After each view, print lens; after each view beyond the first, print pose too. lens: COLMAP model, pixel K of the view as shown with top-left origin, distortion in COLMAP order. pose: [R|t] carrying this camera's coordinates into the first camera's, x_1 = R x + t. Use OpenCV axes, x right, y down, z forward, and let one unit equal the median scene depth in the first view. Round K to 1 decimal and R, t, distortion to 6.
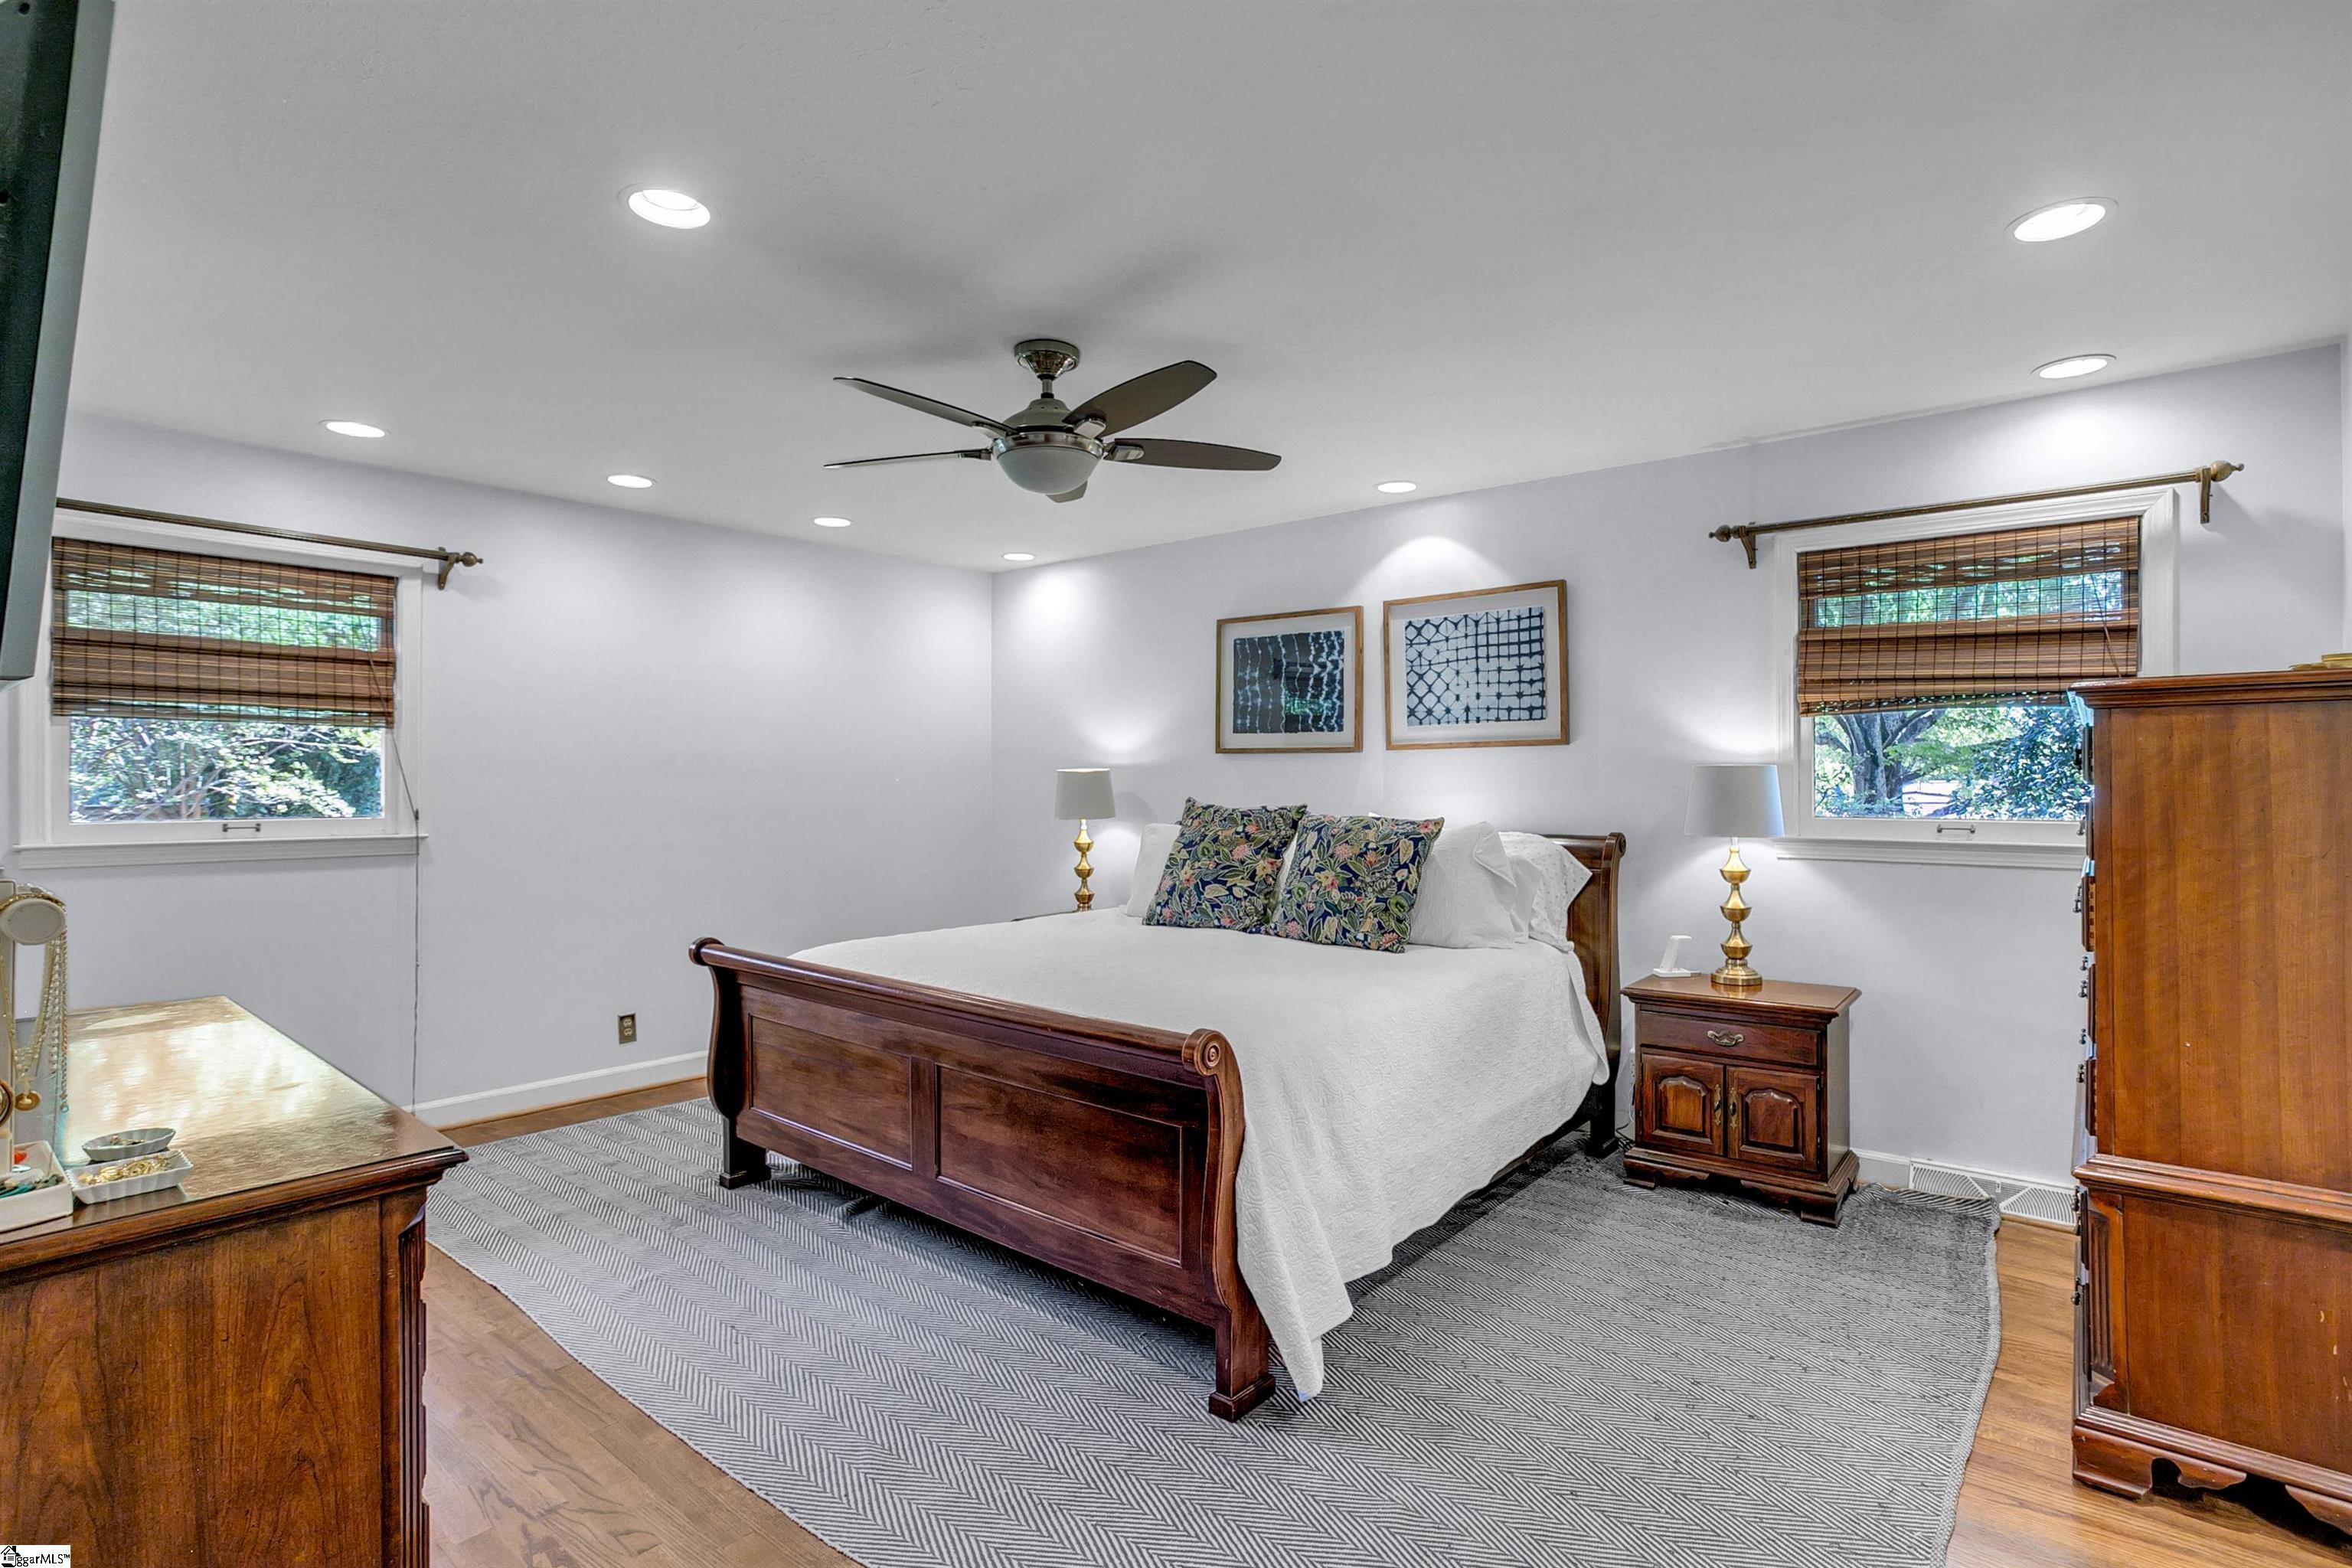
lens RADIAL K [[1146.3, 0, 1178.9], [0, 1146.3, 770.5], [0, 0, 1]] dist [0.002057, 0.001044]
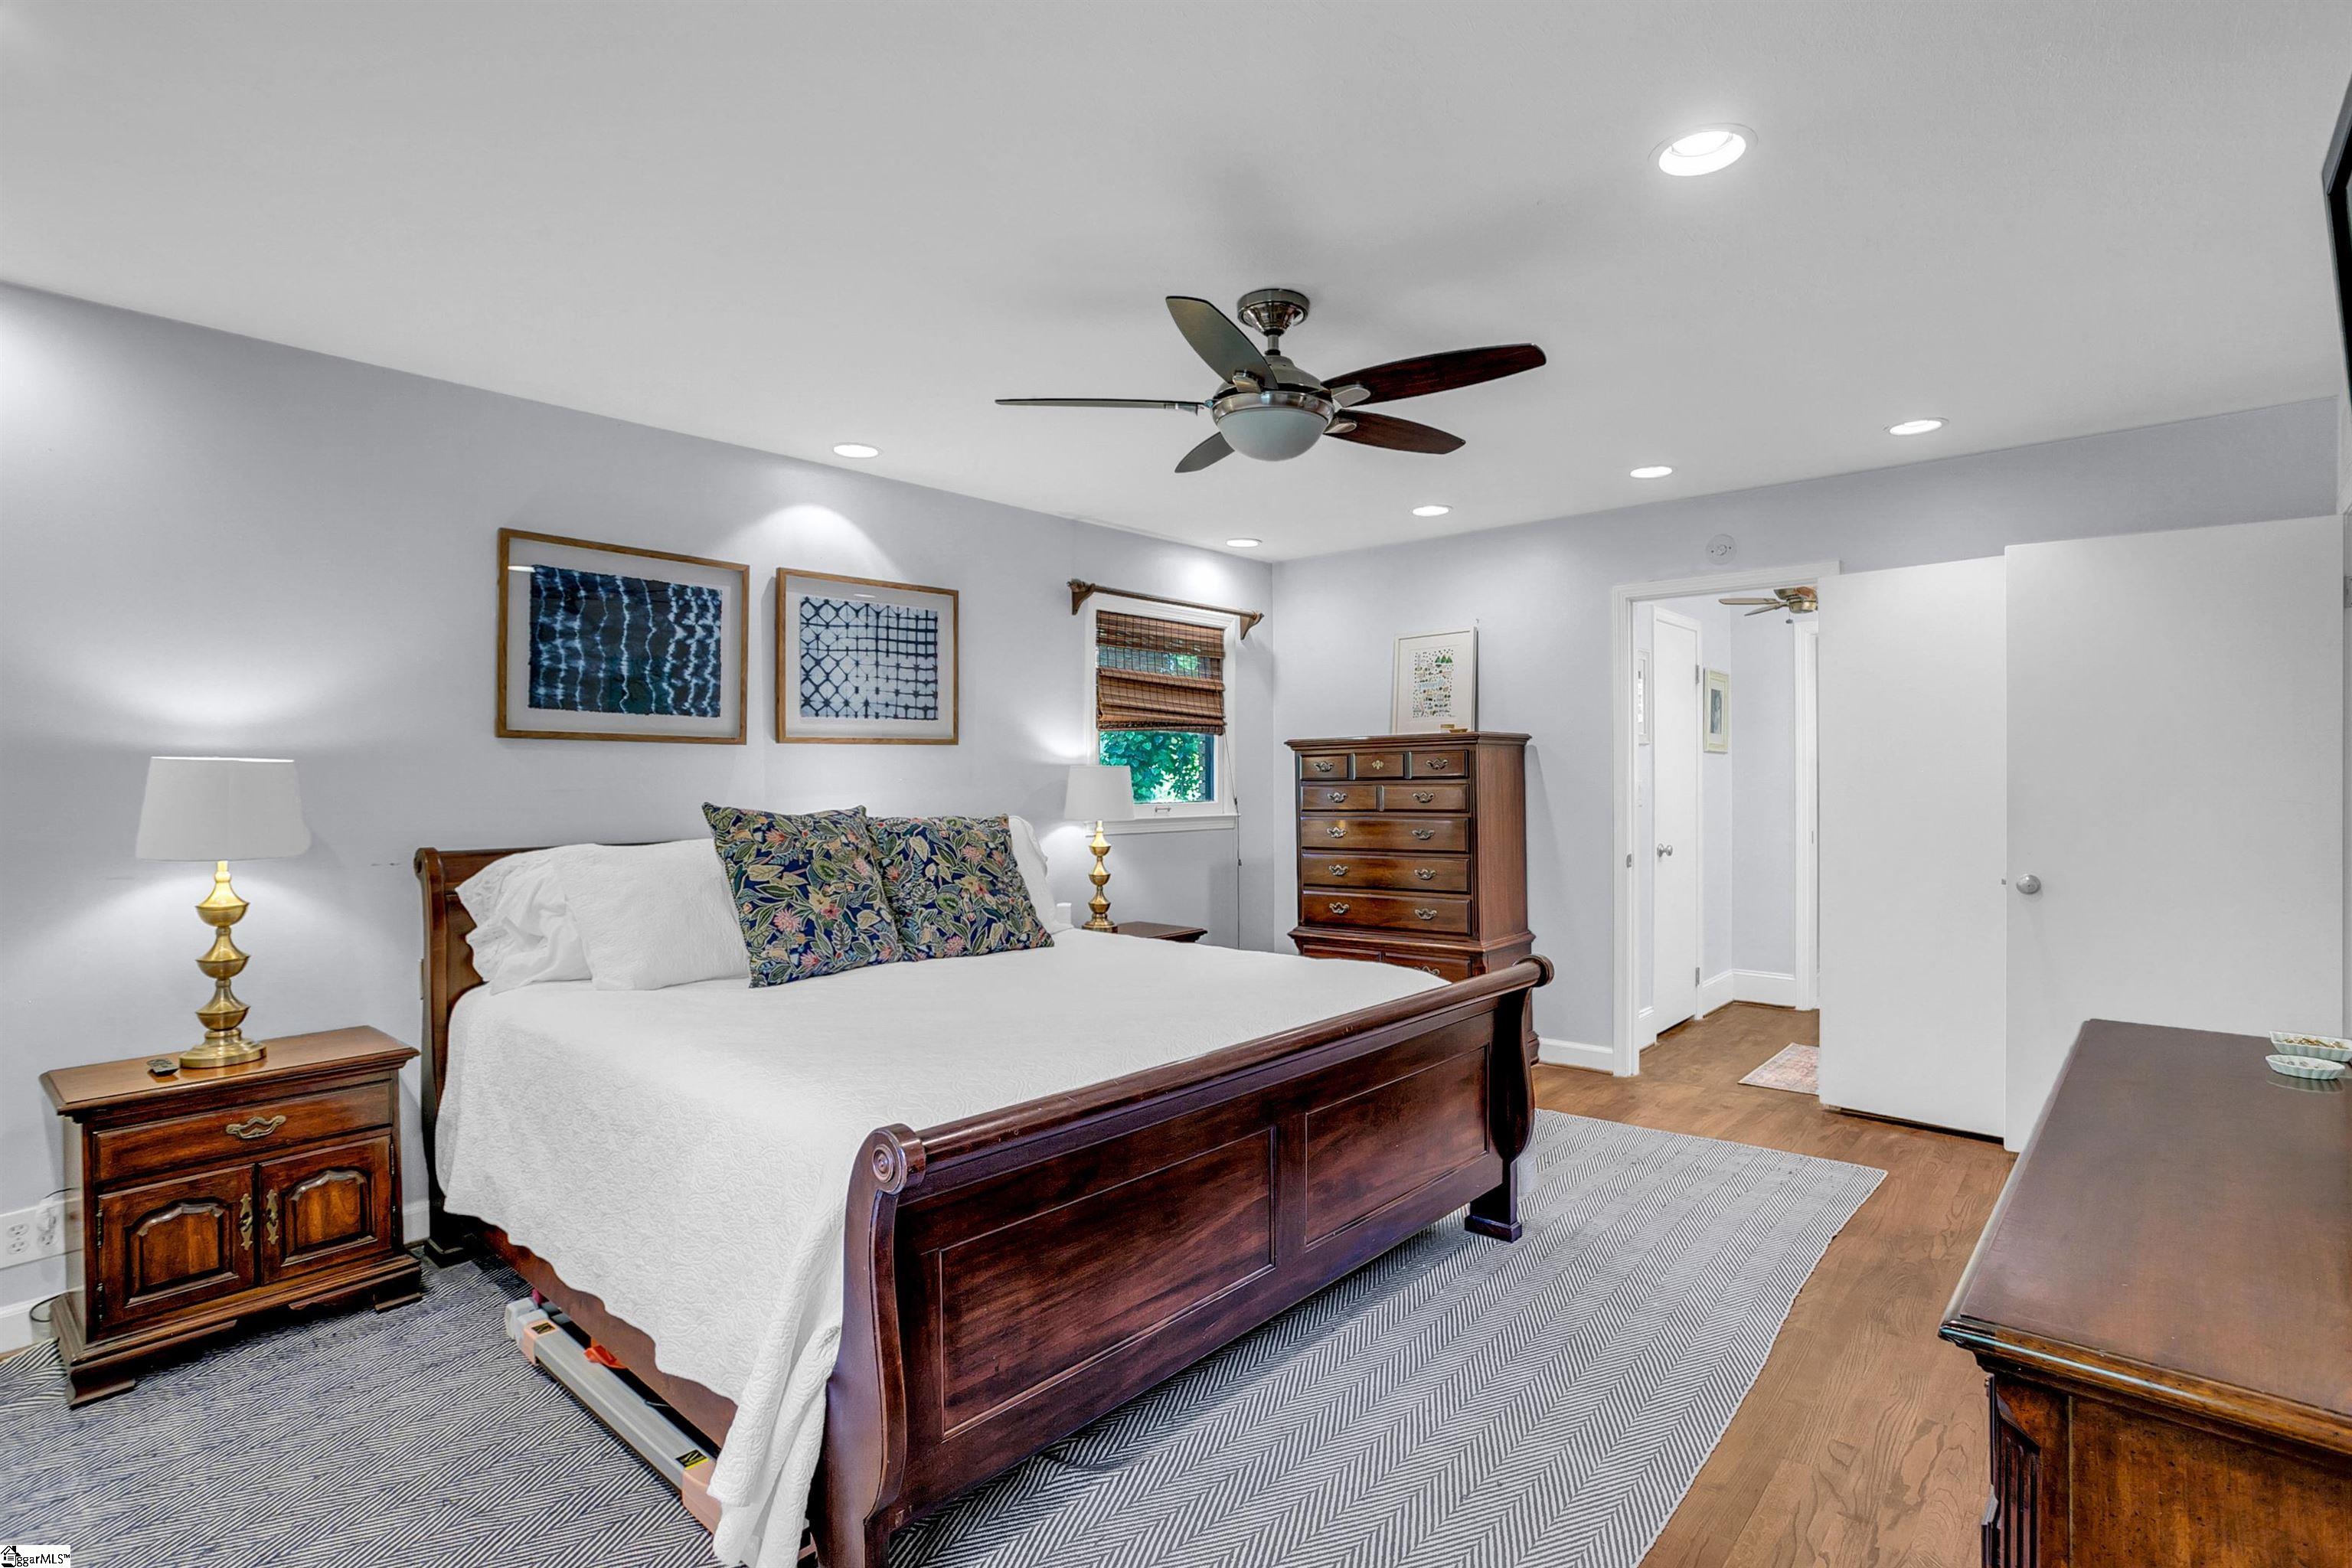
lens RADIAL K [[1146.3, 0, 1188.4], [0, 1146.3, 785.0], [0, 0, 1]] dist [0.002057, 0.001044]
pose [[0.060023, -0.005535, 0.998182, -0.672447], [-0.002710, 0.999980, 0.005708, 0.007843], [-0.998193, -0.003047, 0.060007, 0.669593]]
